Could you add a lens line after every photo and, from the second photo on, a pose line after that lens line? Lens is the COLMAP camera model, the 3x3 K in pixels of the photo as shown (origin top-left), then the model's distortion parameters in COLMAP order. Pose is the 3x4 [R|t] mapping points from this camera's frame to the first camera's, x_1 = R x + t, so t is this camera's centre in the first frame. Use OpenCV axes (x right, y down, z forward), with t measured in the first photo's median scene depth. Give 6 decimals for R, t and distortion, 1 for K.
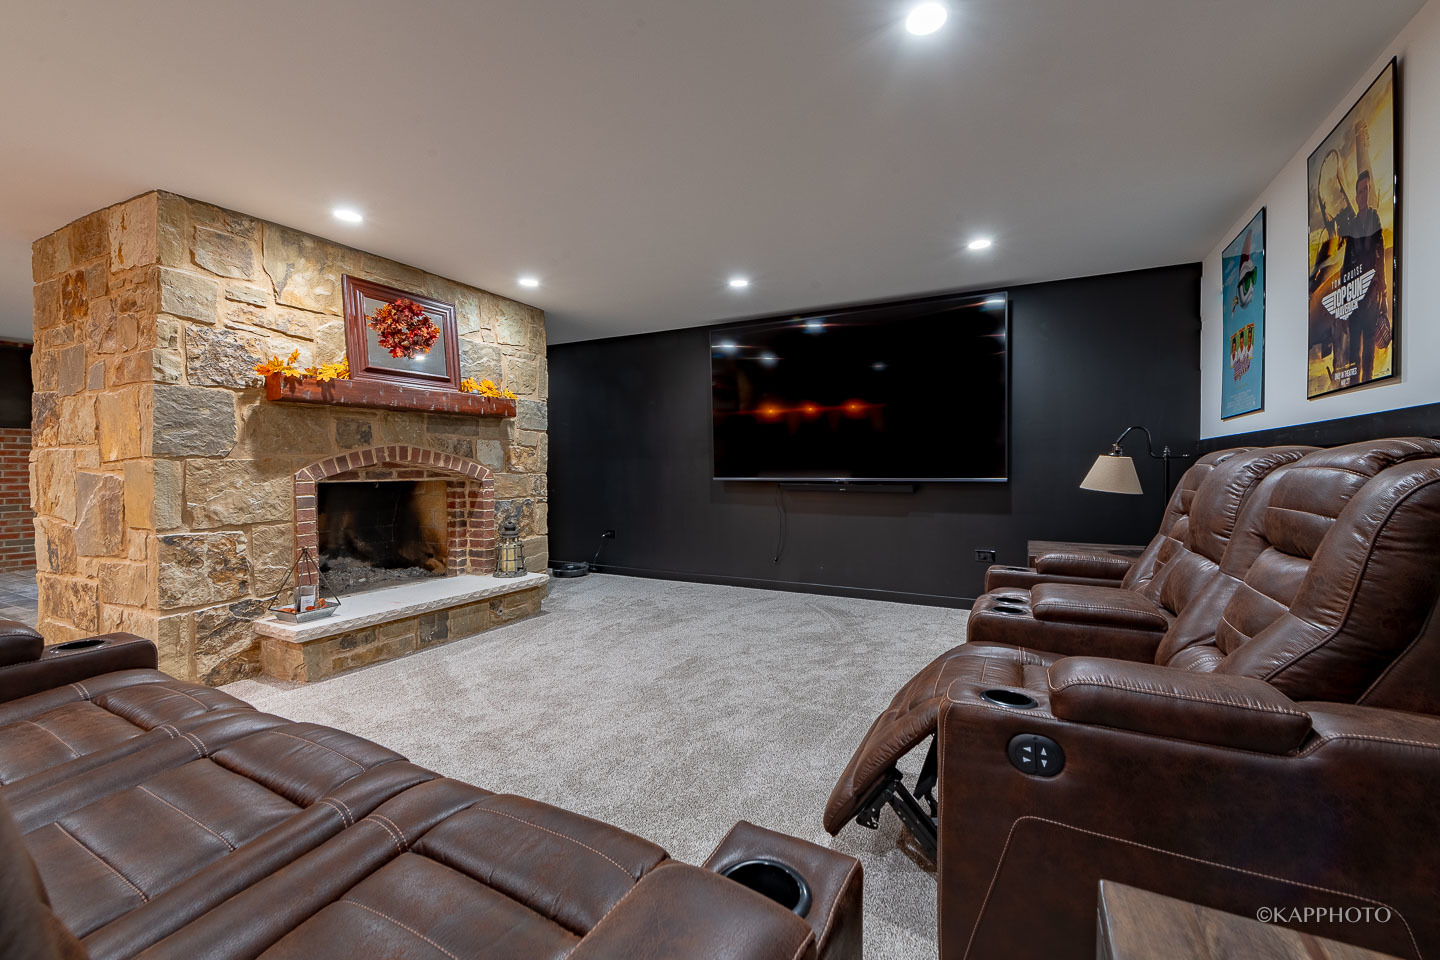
lens RADIAL K [[566.3, 0, 724.2], [0, 566.3, 475.6], [0, 0, 1]] dist [0.008830, -0.000660]
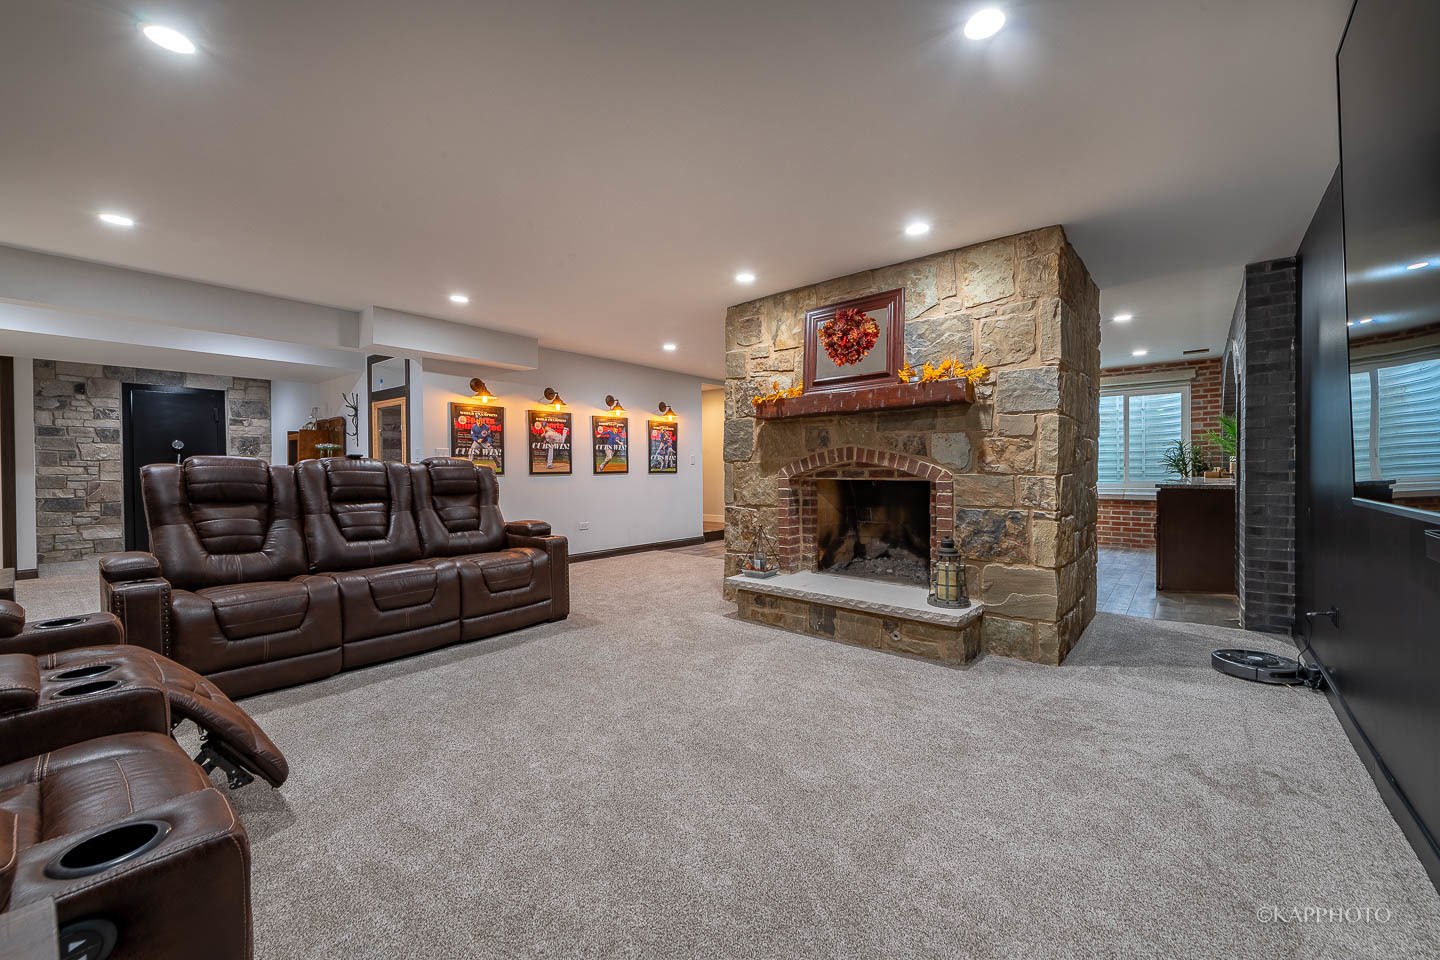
lens RADIAL K [[566.3, 0, 716.0], [0, 566.3, 477.8], [0, 0, 1]] dist [0.008830, -0.000660]
pose [[-0.211545, 0.019880, -0.977166, 0.543187], [-0.009120, 0.999709, 0.022312, -0.016214], [0.977326, 0.013632, -0.211302, 1.012603]]
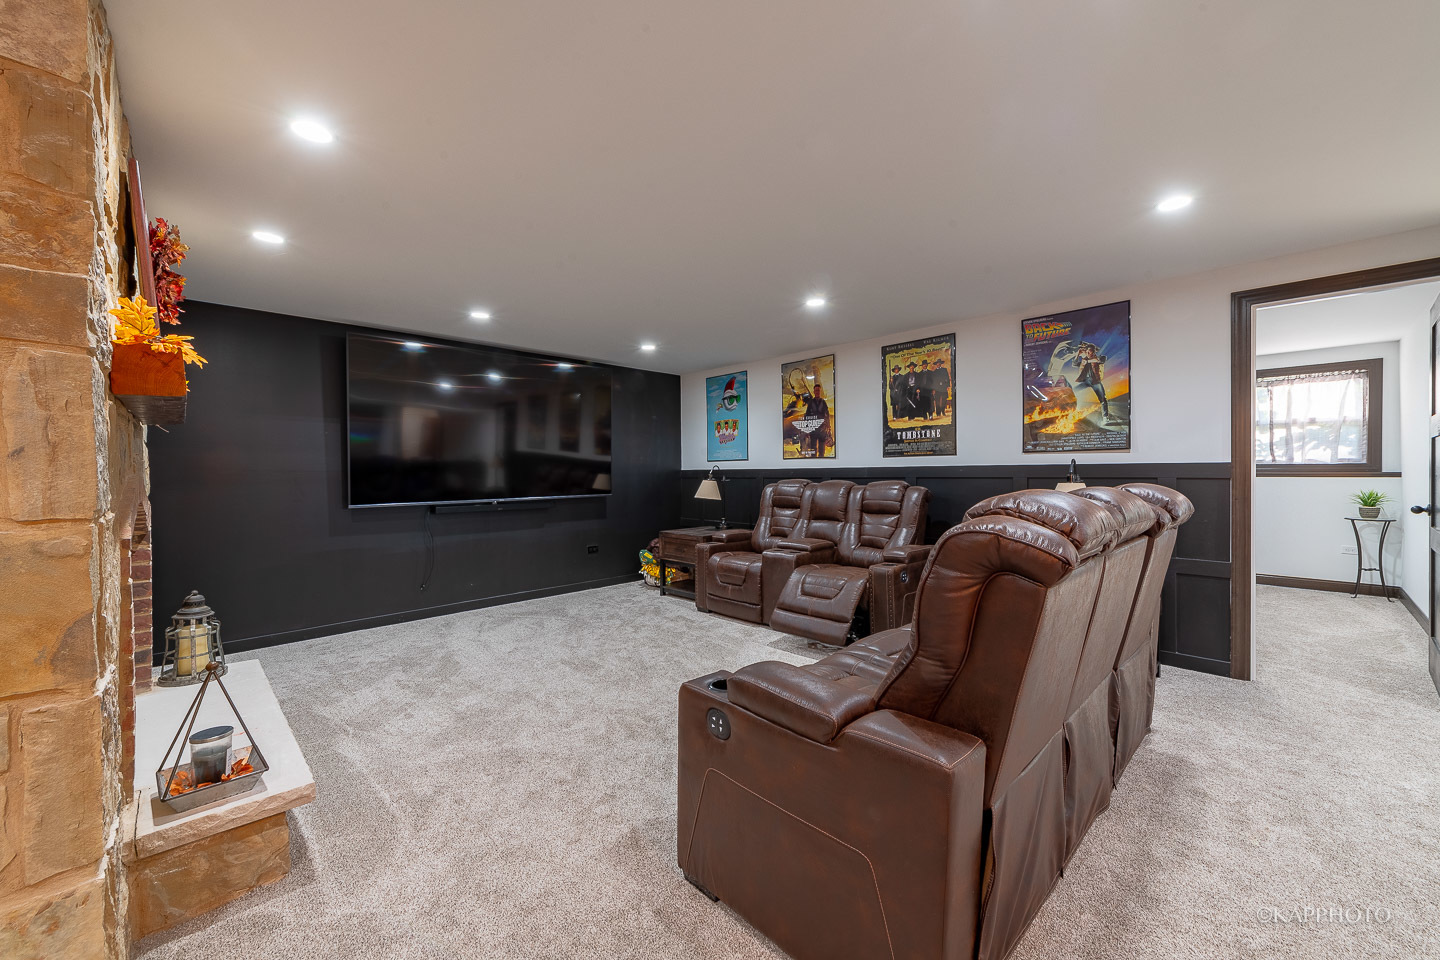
lens RADIAL K [[566.3, 0, 718.2], [0, 566.3, 475.7], [0, 0, 1]] dist [0.008830, -0.000660]
pose [[0.322988, -0.002711, 0.946399, -0.983897], [0.023472, 0.999711, -0.005147, -0.036042], [-0.946112, 0.023876, 0.322958, 0.311496]]
